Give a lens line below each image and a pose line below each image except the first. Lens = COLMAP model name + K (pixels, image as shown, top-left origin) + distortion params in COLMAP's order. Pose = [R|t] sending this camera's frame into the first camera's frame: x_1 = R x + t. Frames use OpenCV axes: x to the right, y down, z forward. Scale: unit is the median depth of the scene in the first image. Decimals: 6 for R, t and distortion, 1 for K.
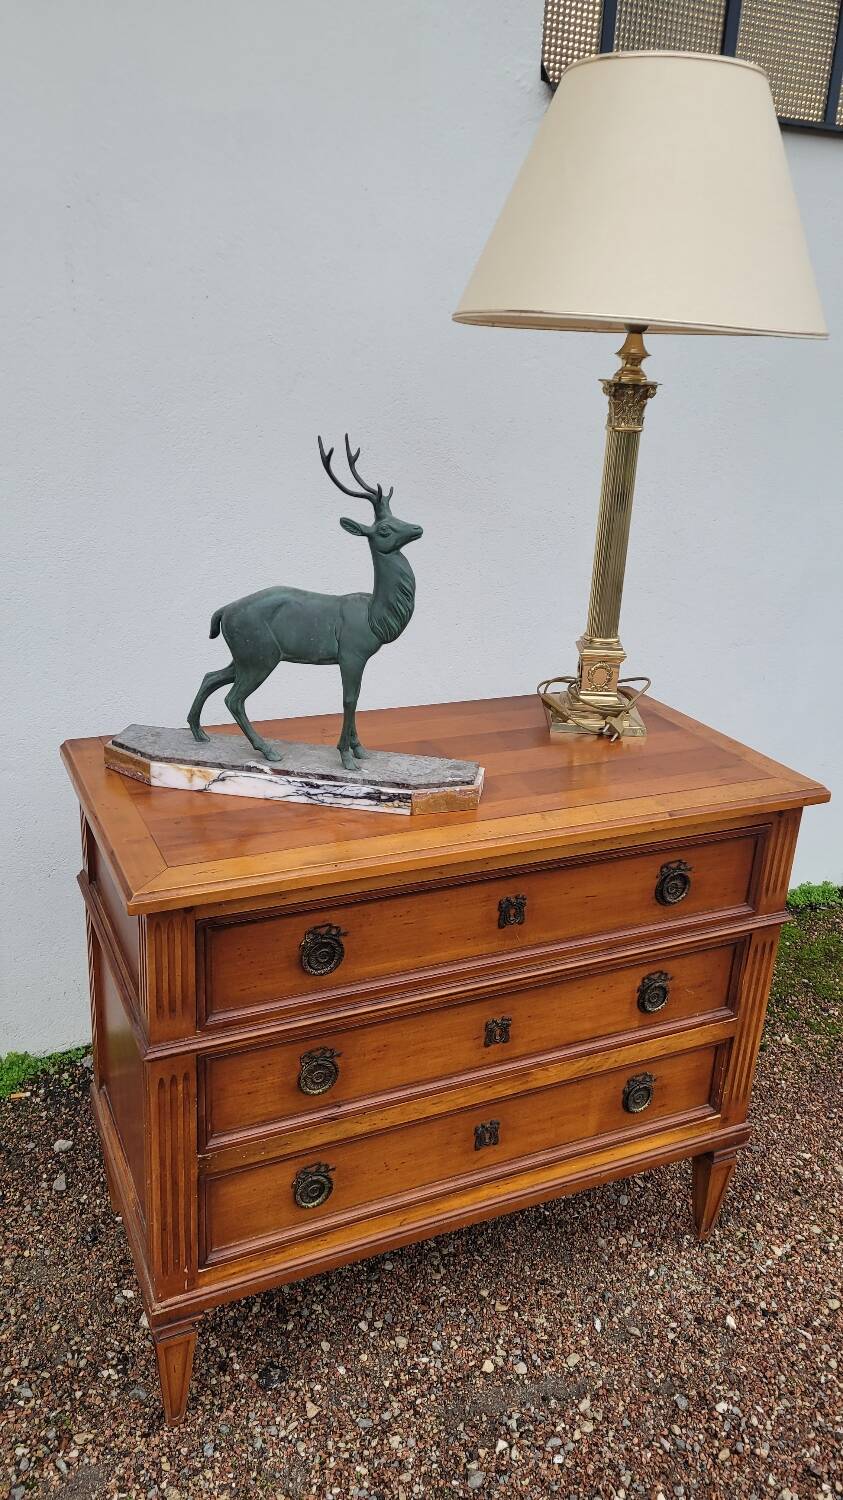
lens RADIAL K [[1121.7, 0, 425.4], [0, 1121.7, 745.8], [0, 0, 1]] dist [0.061423, -0.039928]
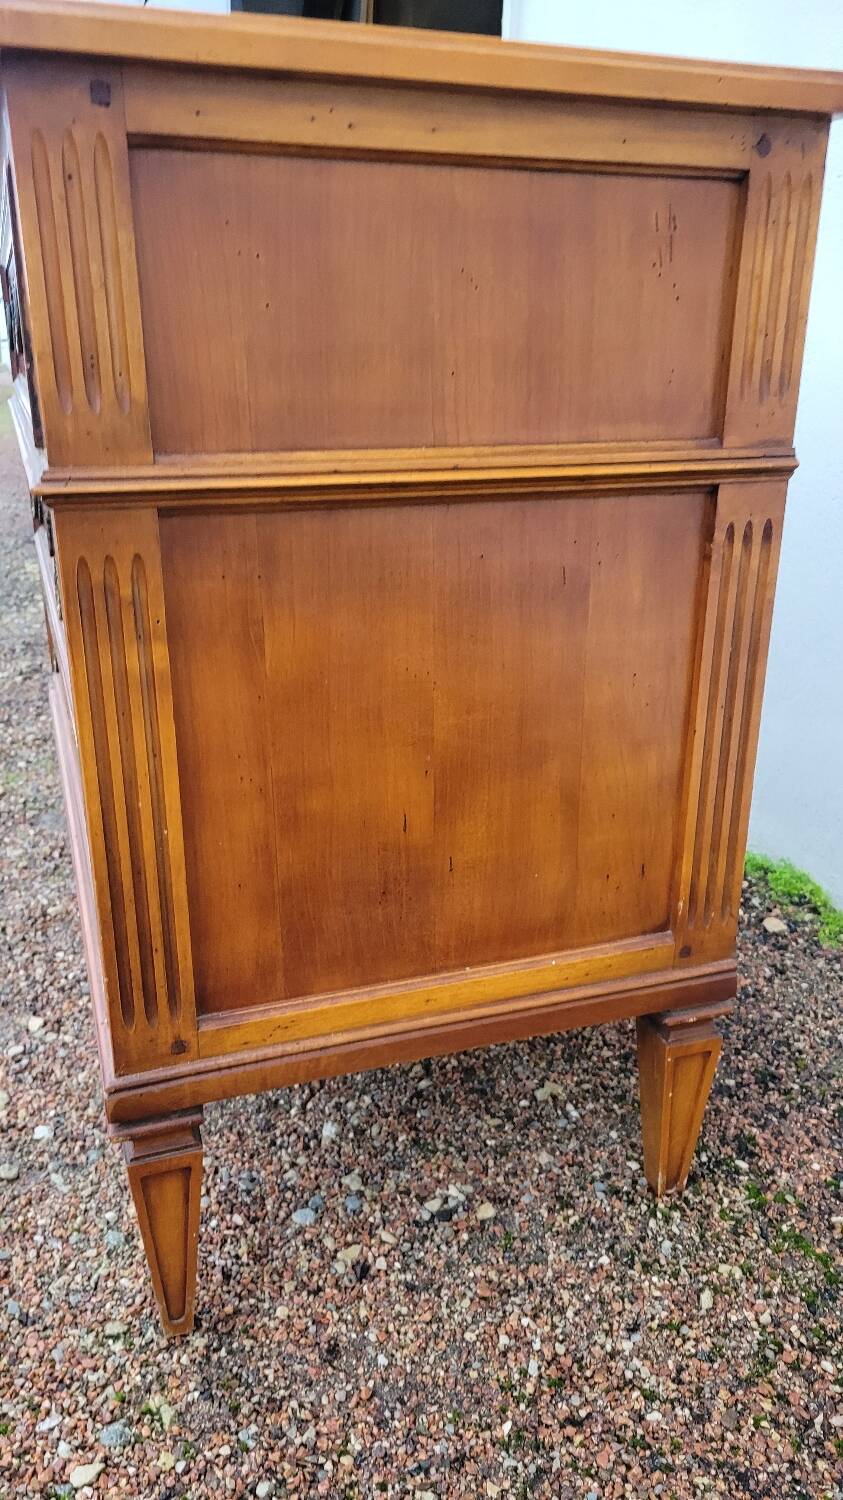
lens RADIAL K [[1124.0, 0, 419.1], [0, 1124.0, 754.9], [0, 0, 1]] dist [0.054298, -0.028859]
pose [[-0.090932, 0.291119, -0.952356, 0.738988], [-0.361260, 0.881531, 0.303963, 0.077964], [0.928021, 0.371689, 0.025010, 1.233261]]
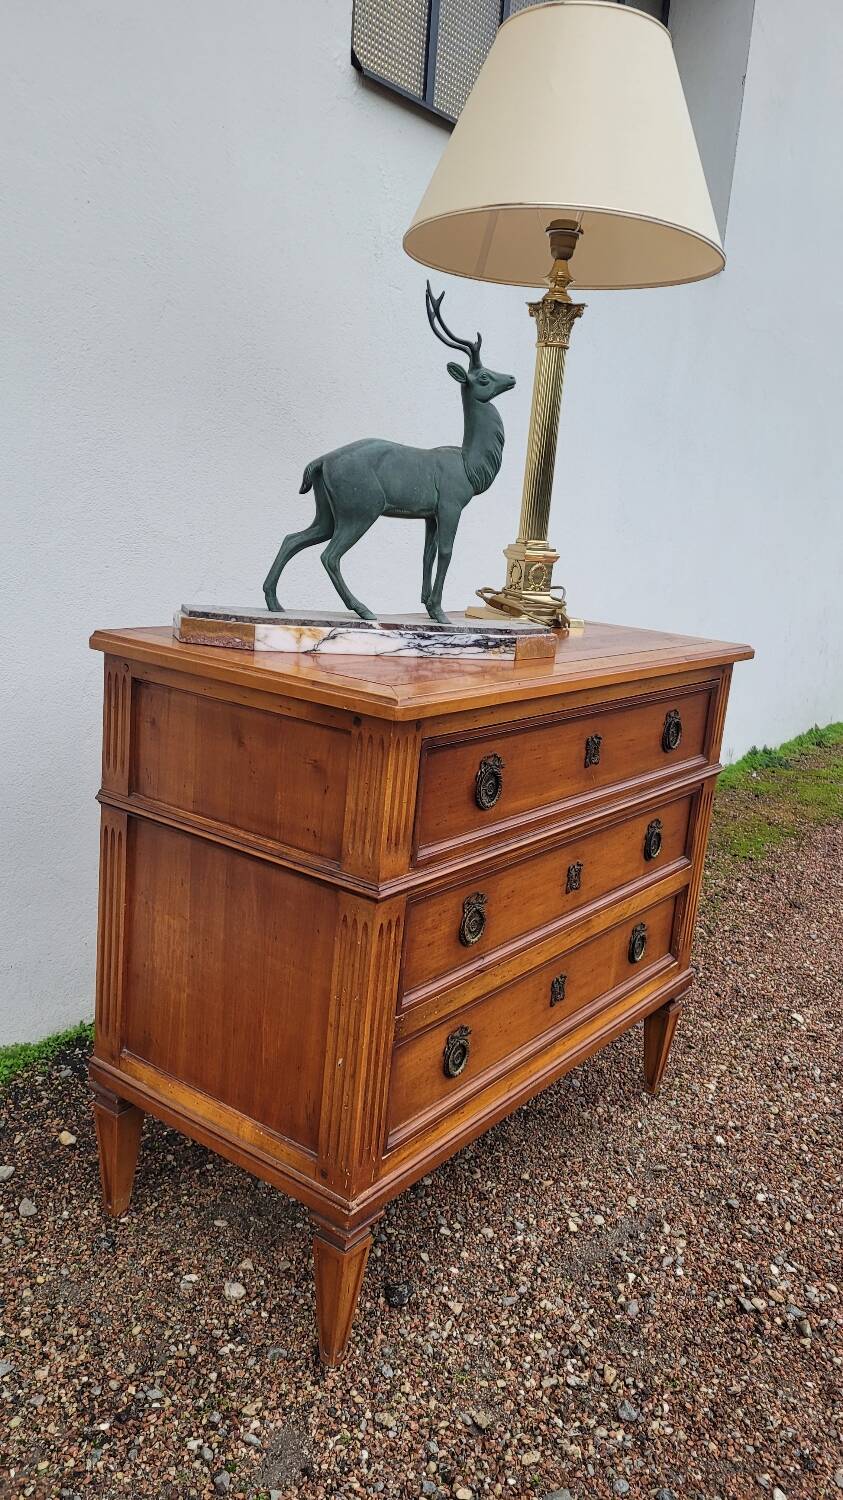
lens RADIAL K [[1124.0, 0, 419.1], [0, 1124.0, 754.9], [0, 0, 1]] dist [0.054298, -0.028859]
pose [[0.881324, -0.086524, 0.464523, -0.536149], [0.131255, 0.989231, -0.064767, 0.188659], [-0.453916, 0.118052, 0.883189, 0.126503]]
